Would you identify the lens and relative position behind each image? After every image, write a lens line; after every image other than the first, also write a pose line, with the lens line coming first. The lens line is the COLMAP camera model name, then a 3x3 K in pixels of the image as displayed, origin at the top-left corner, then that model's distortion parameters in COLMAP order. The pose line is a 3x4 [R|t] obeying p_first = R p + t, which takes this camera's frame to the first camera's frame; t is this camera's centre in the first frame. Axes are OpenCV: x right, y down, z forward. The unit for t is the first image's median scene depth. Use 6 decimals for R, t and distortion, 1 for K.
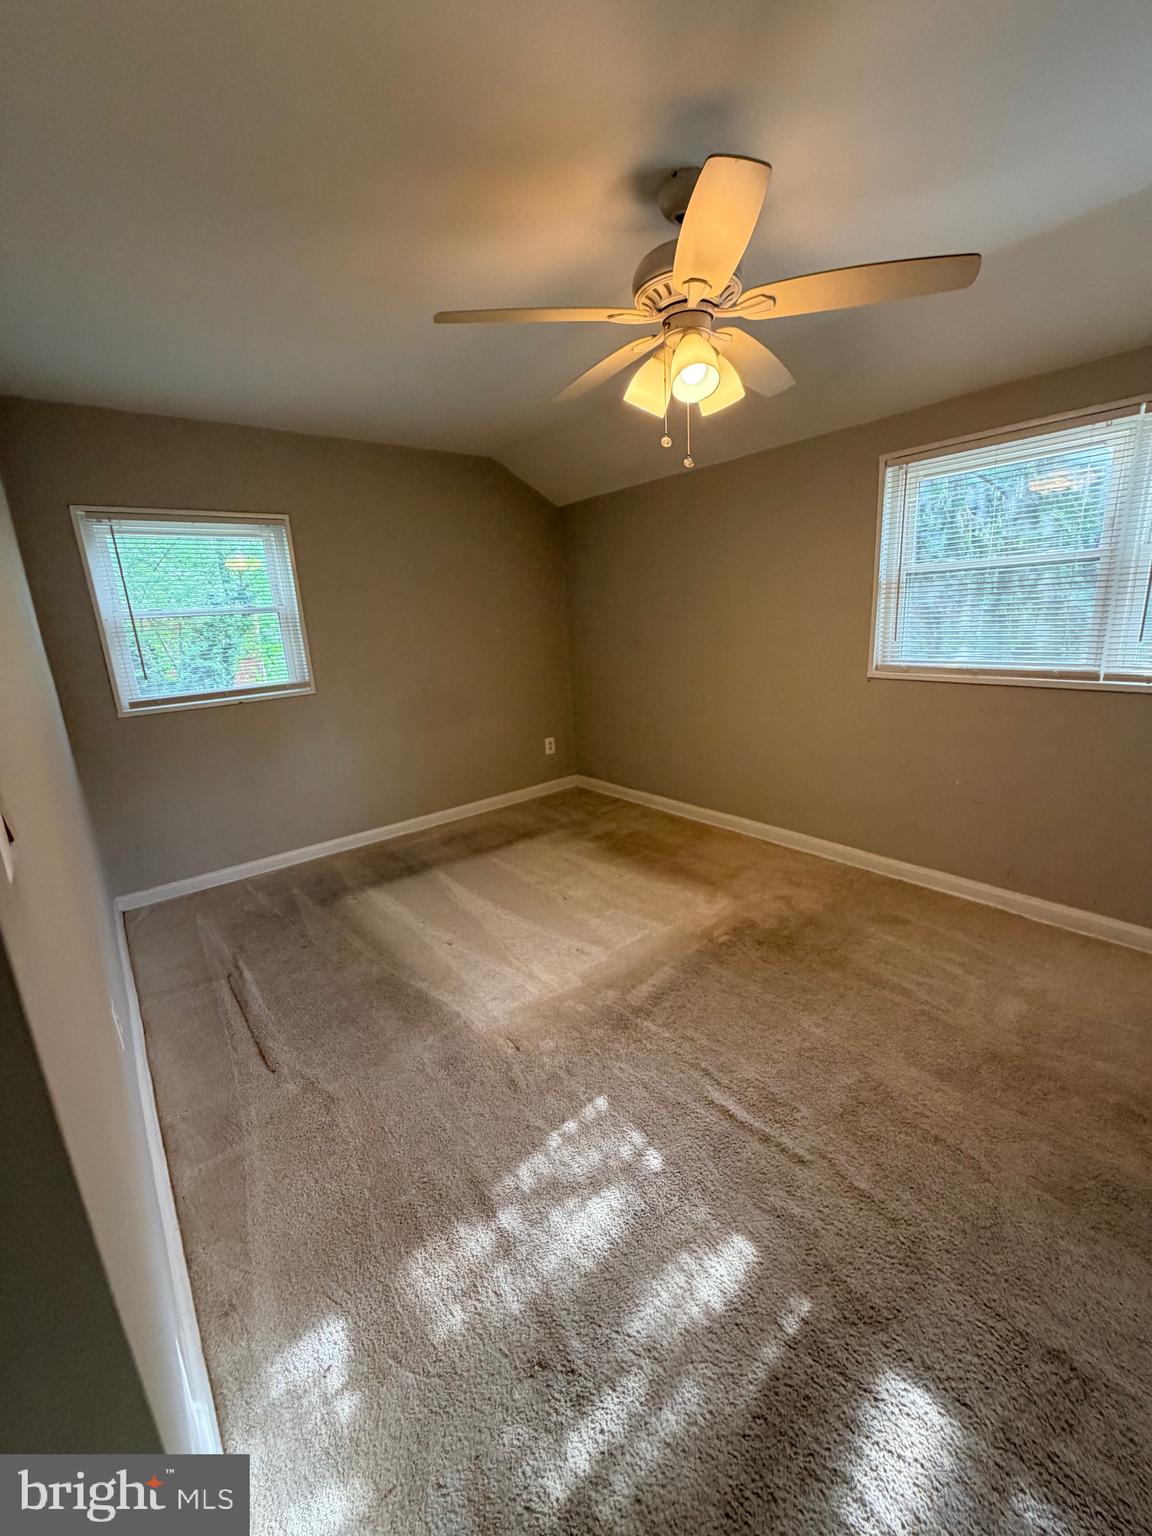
lens RADIAL K [[613.3, 0, 576.5], [0, 613.3, 760.9], [0, 0, 1]] dist [0.001015, 0.000018]
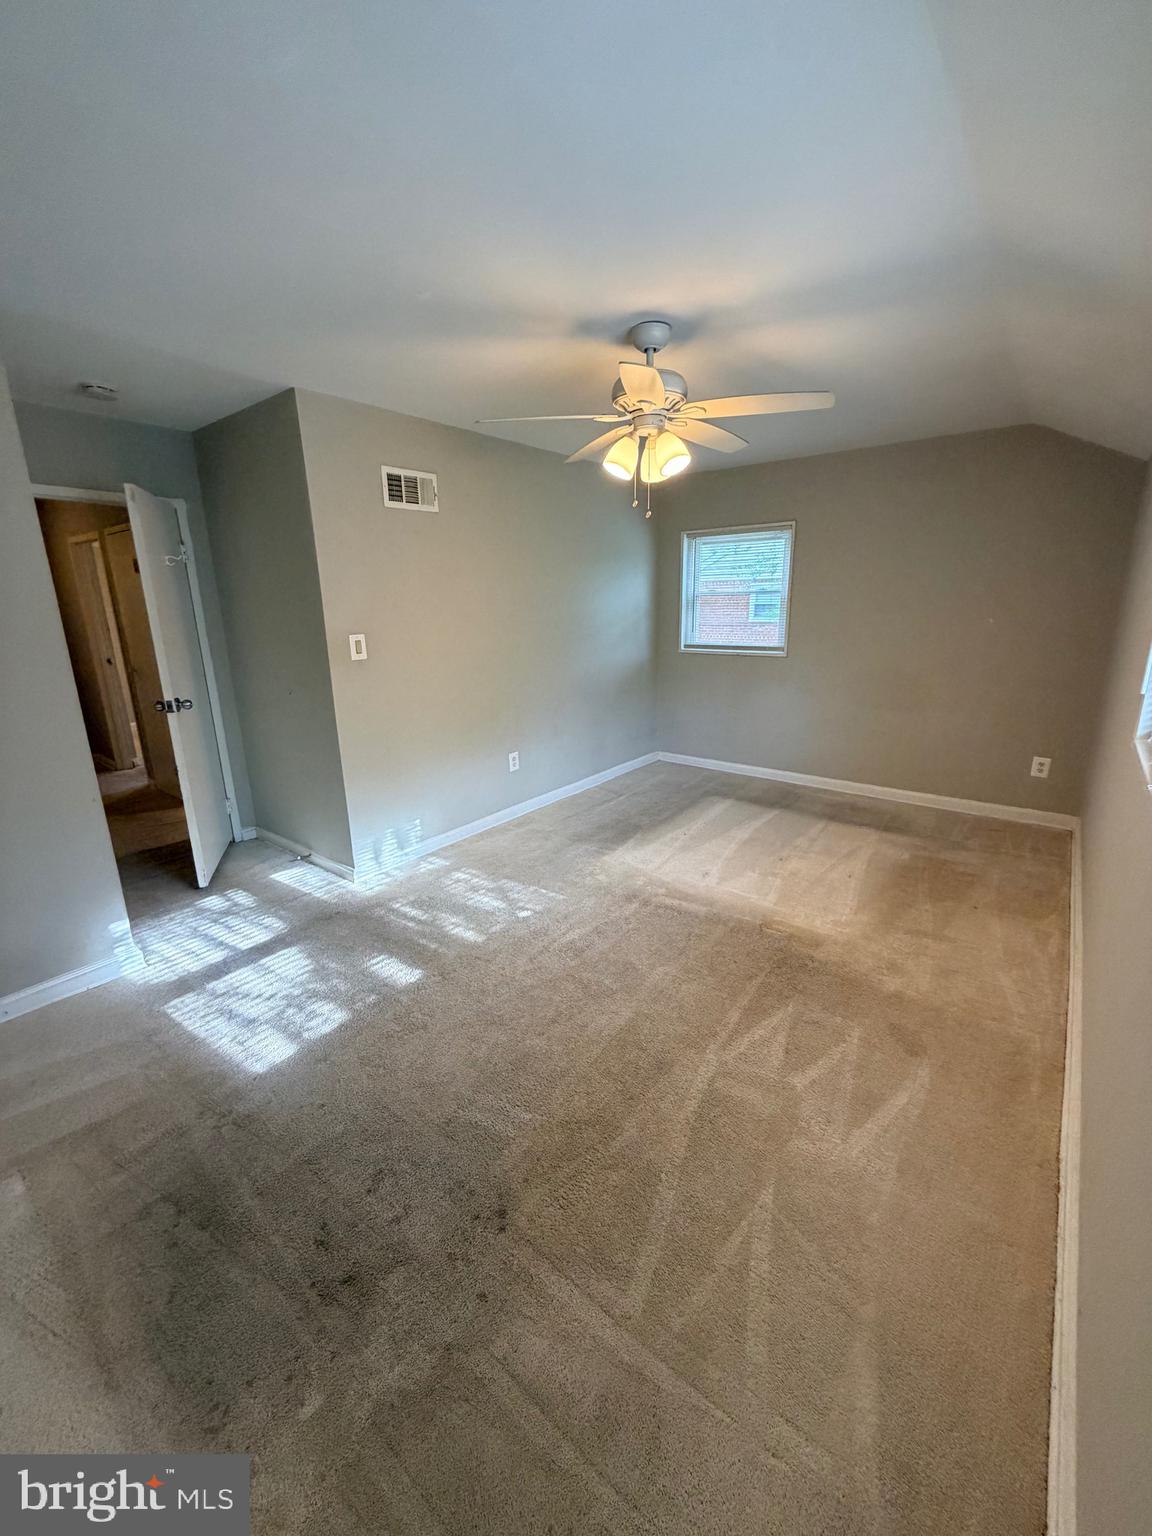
lens RADIAL K [[613.3, 0, 576.5], [0, 613.3, 760.9], [0, 0, 1]] dist [0.001015, 0.000018]
pose [[0.214116, 0.296993, -0.930564, 0.913794], [-0.230338, 0.941144, 0.247370, -0.144643], [0.949262, 0.161378, 0.269923, 0.302892]]
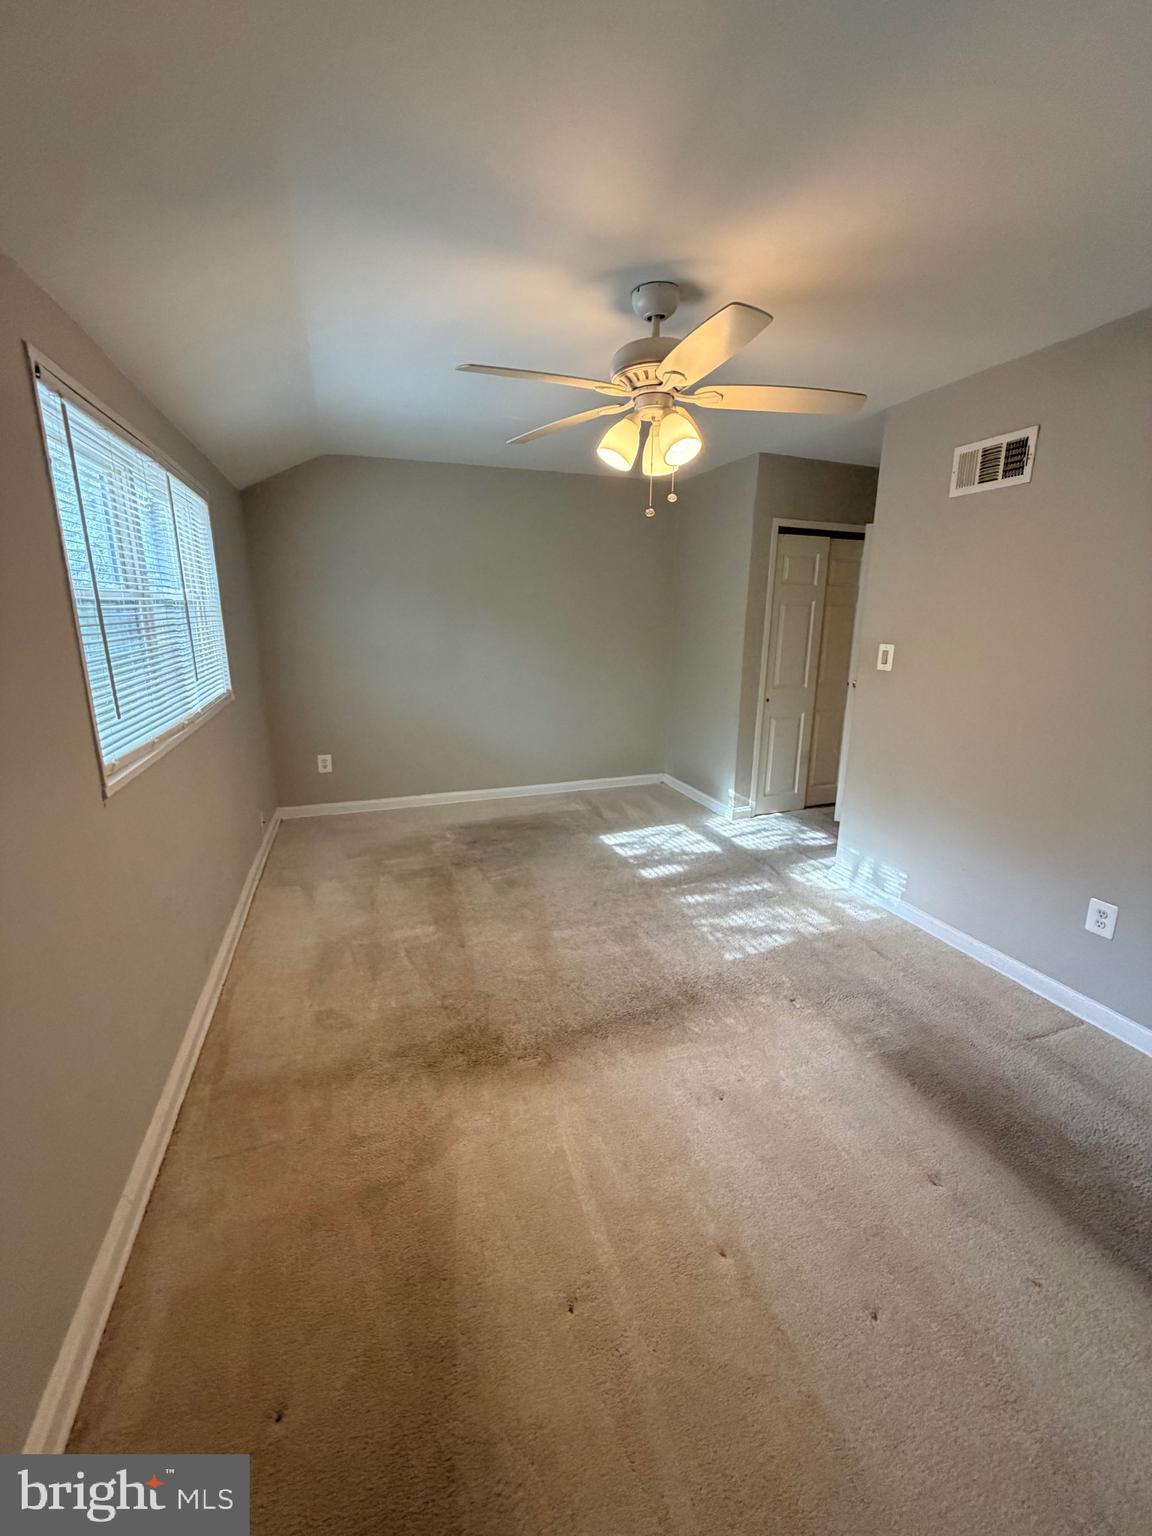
lens RADIAL K [[613.3, 0, 576.5], [0, 613.3, 760.9], [0, 0, 1]] dist [0.001015, 0.000018]
pose [[-0.940576, -0.033577, 0.337918, -0.059271], [0.124872, 0.891180, 0.436126, -0.329727], [-0.315790, 0.452407, -0.834029, 1.262656]]
